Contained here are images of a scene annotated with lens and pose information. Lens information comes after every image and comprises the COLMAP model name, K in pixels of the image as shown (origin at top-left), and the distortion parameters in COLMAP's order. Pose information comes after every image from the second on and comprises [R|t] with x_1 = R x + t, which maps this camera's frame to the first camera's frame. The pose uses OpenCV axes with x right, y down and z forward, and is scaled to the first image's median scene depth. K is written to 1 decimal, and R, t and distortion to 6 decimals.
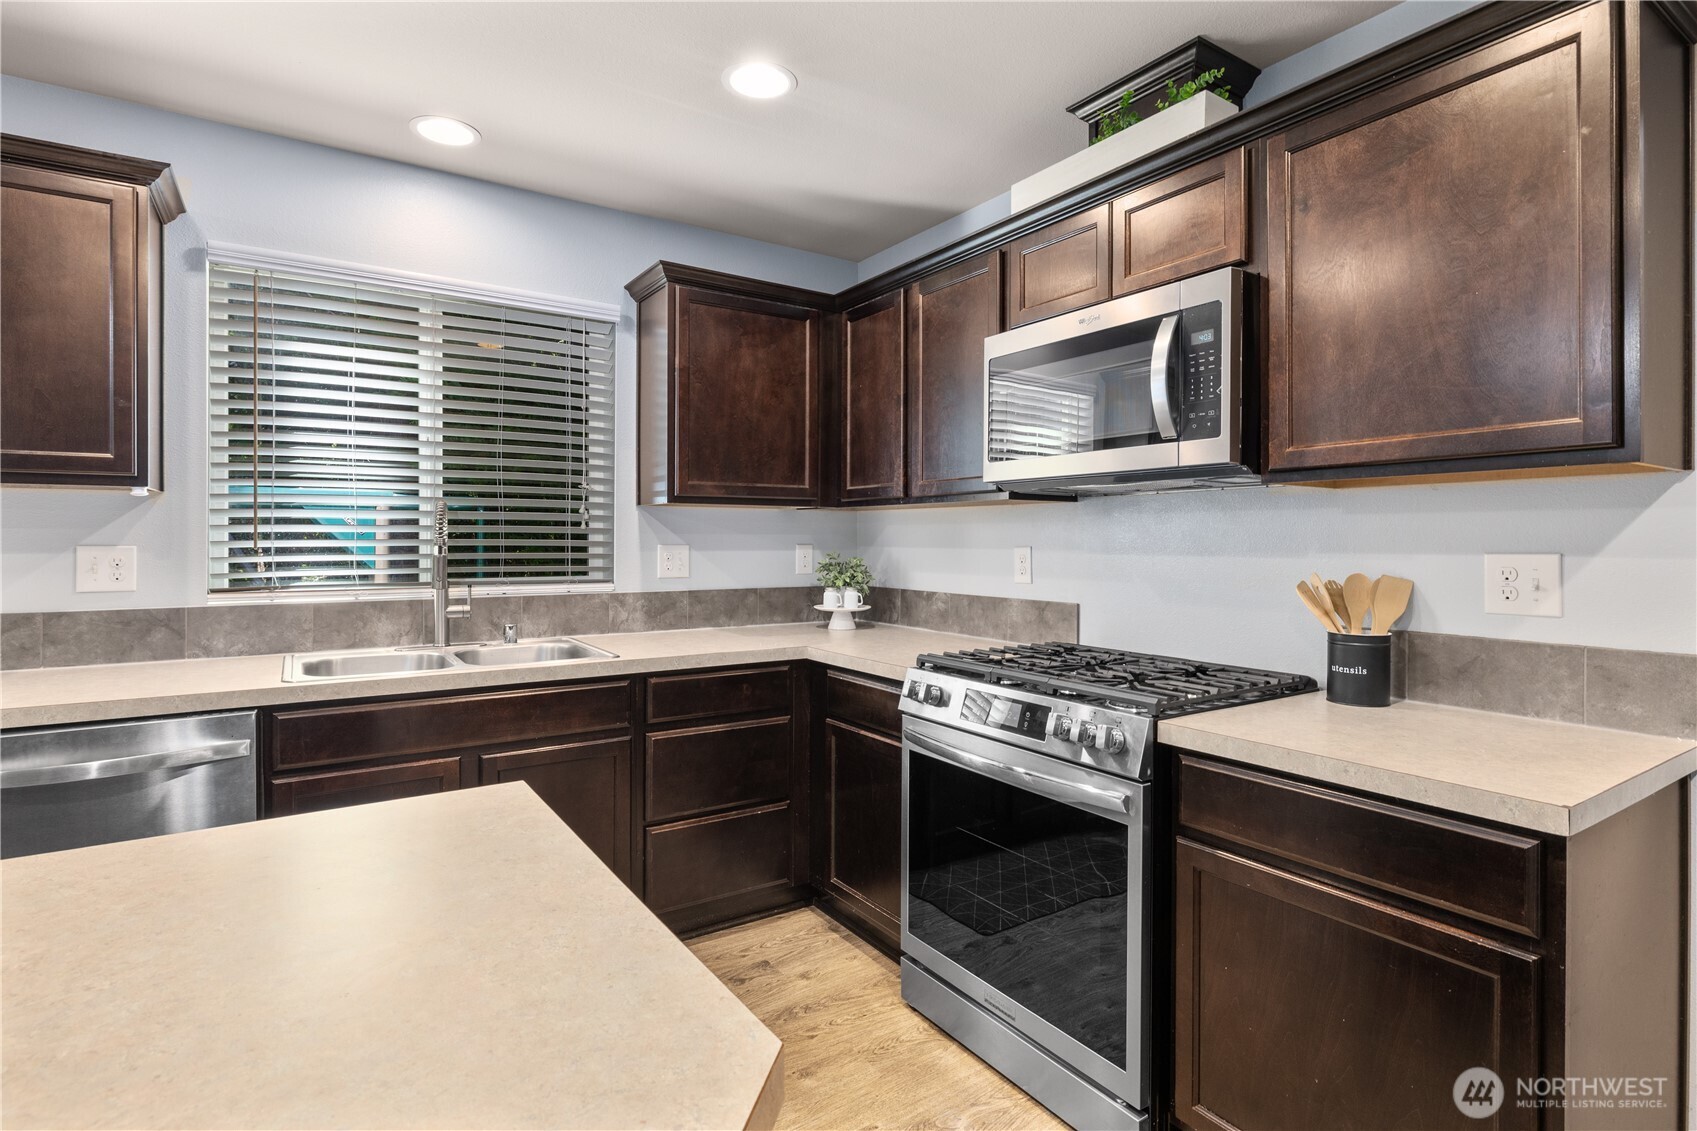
lens RADIAL K [[844.4, 0, 853.5], [0, 844.4, 531.2], [0, 0, 1]] dist [0.001618, 0.000683]
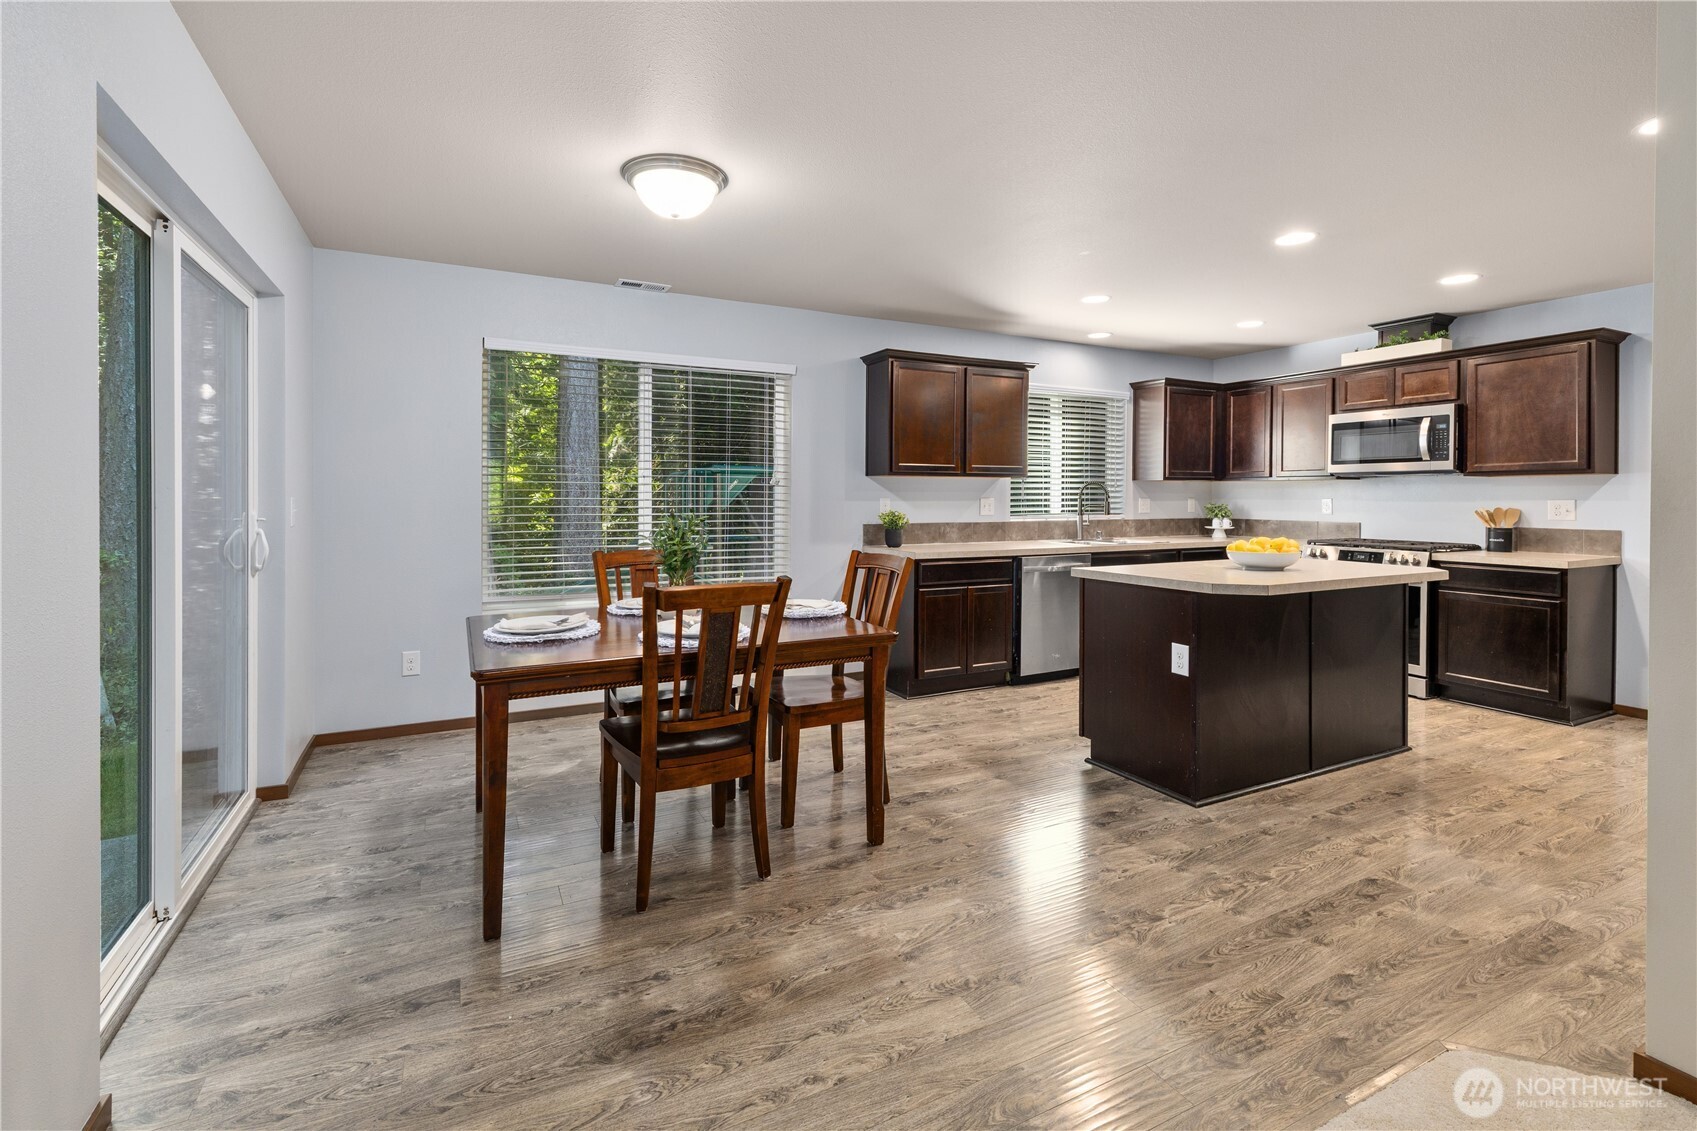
lens RADIAL K [[748.2, 0, 842.8], [0, 748.2, 496.7], [0, 0, 1]] dist [0.000834, 0.000176]
pose [[0.992036, -0.001177, -0.125947, -1.056279], [0.002600, 0.999935, 0.011129, -0.016484], [0.125926, -0.011368, 0.991975, -1.470579]]
